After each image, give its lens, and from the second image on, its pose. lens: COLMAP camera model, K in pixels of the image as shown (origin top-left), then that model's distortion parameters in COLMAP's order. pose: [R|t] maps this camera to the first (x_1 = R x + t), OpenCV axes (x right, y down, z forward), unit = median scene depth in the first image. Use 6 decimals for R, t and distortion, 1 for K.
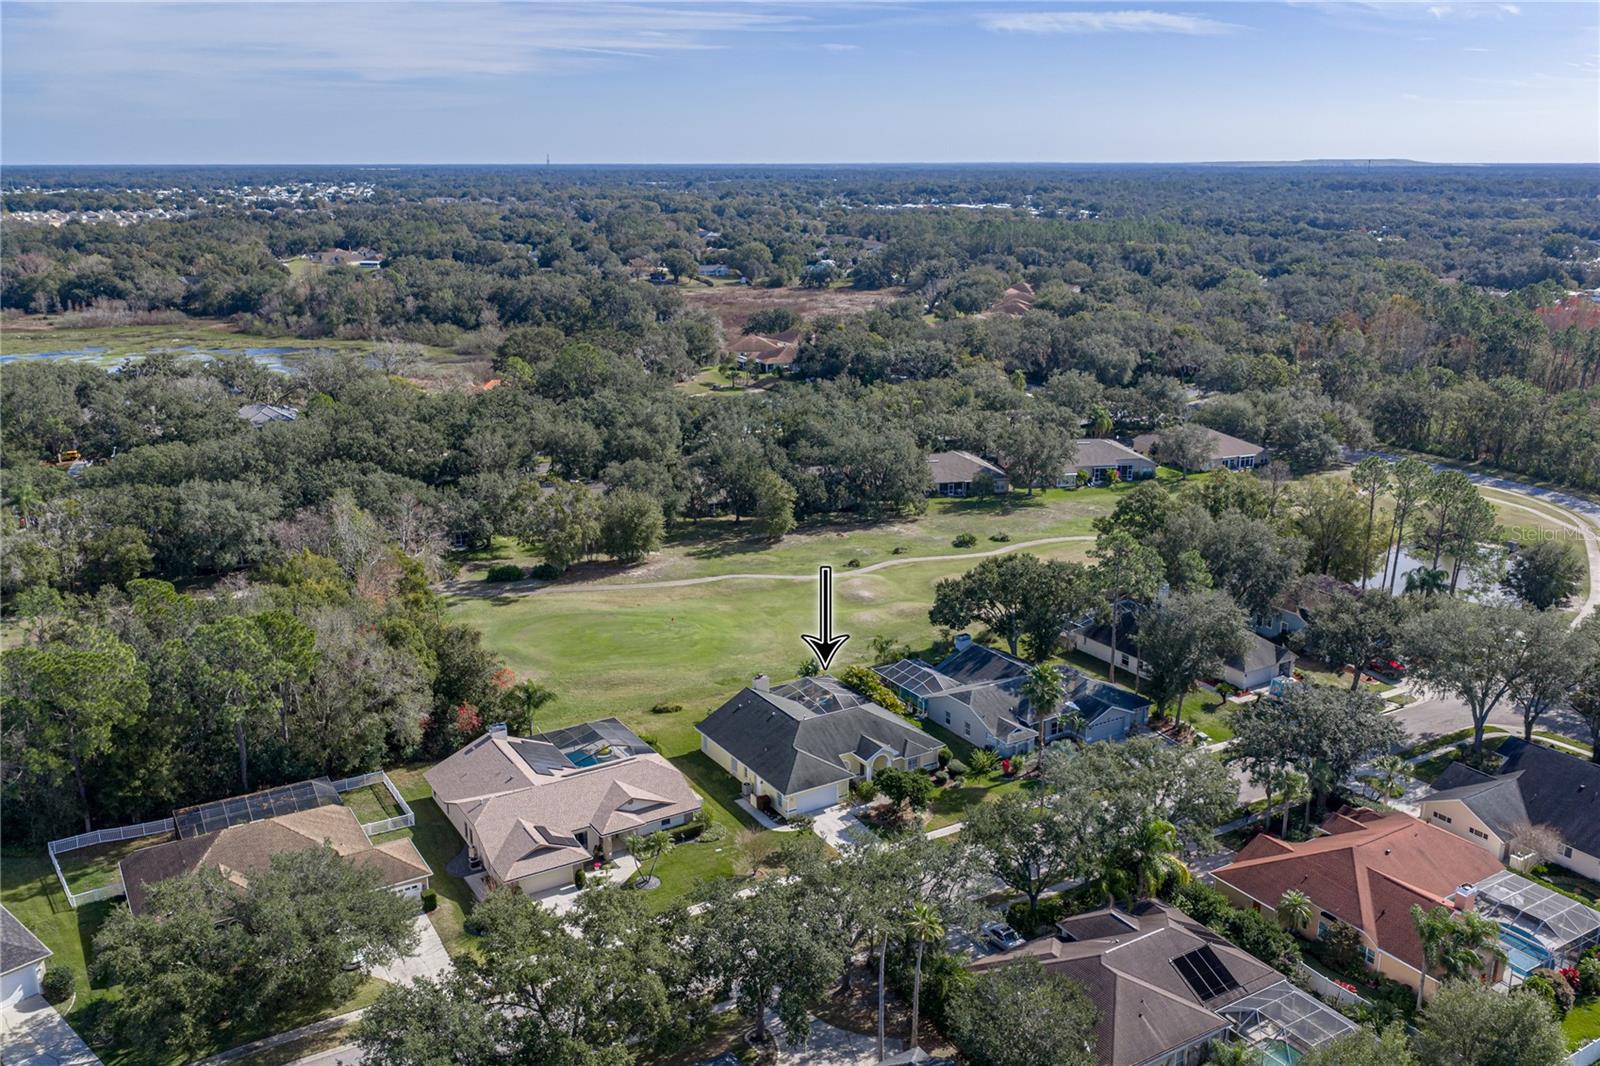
lens RADIAL K [[1326.2, 0, 800.0], [0, 1326.2, 533.0], [0, 0, 1]] dist [0.007170, -0.005110]
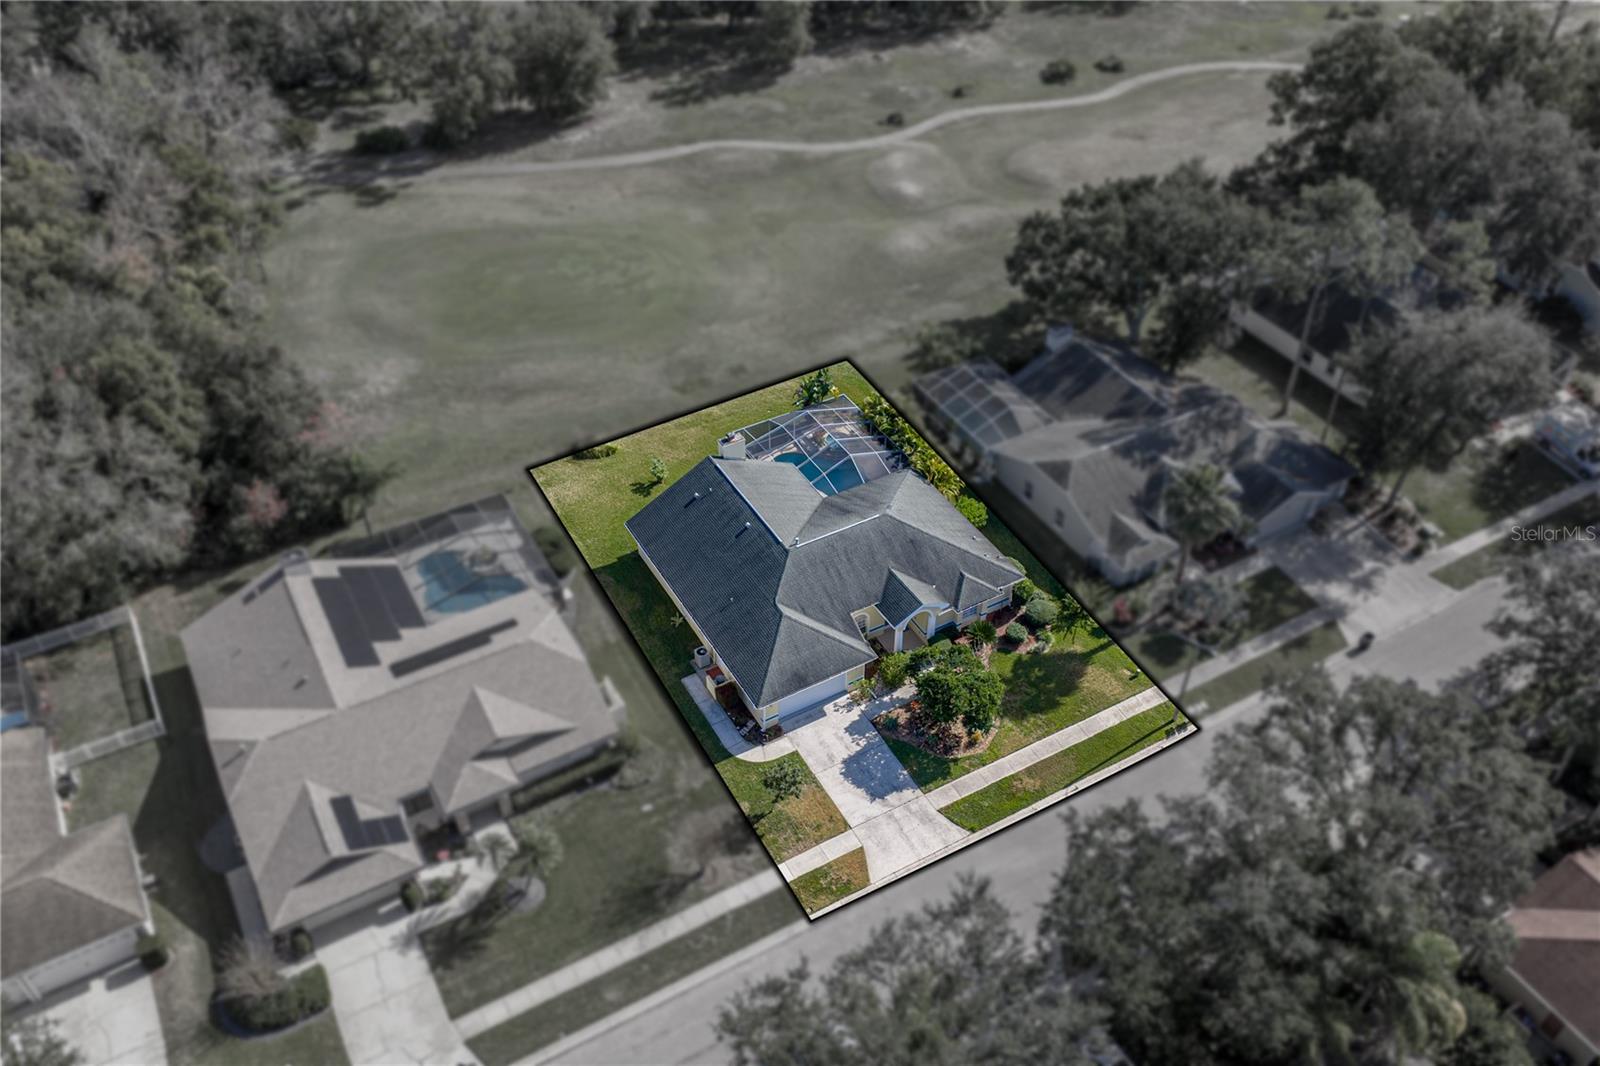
lens RADIAL K [[1326.2, 0, 800.0], [0, 1326.2, 533.0], [0, 0, 1]] dist [0.007170, -0.005110]
pose [[0.999505, 0.019921, -0.024329, 0.018044], [-0.007291, 0.899449, 0.436965, -0.119586], [0.030588, -0.436572, 0.899149, 0.418229]]
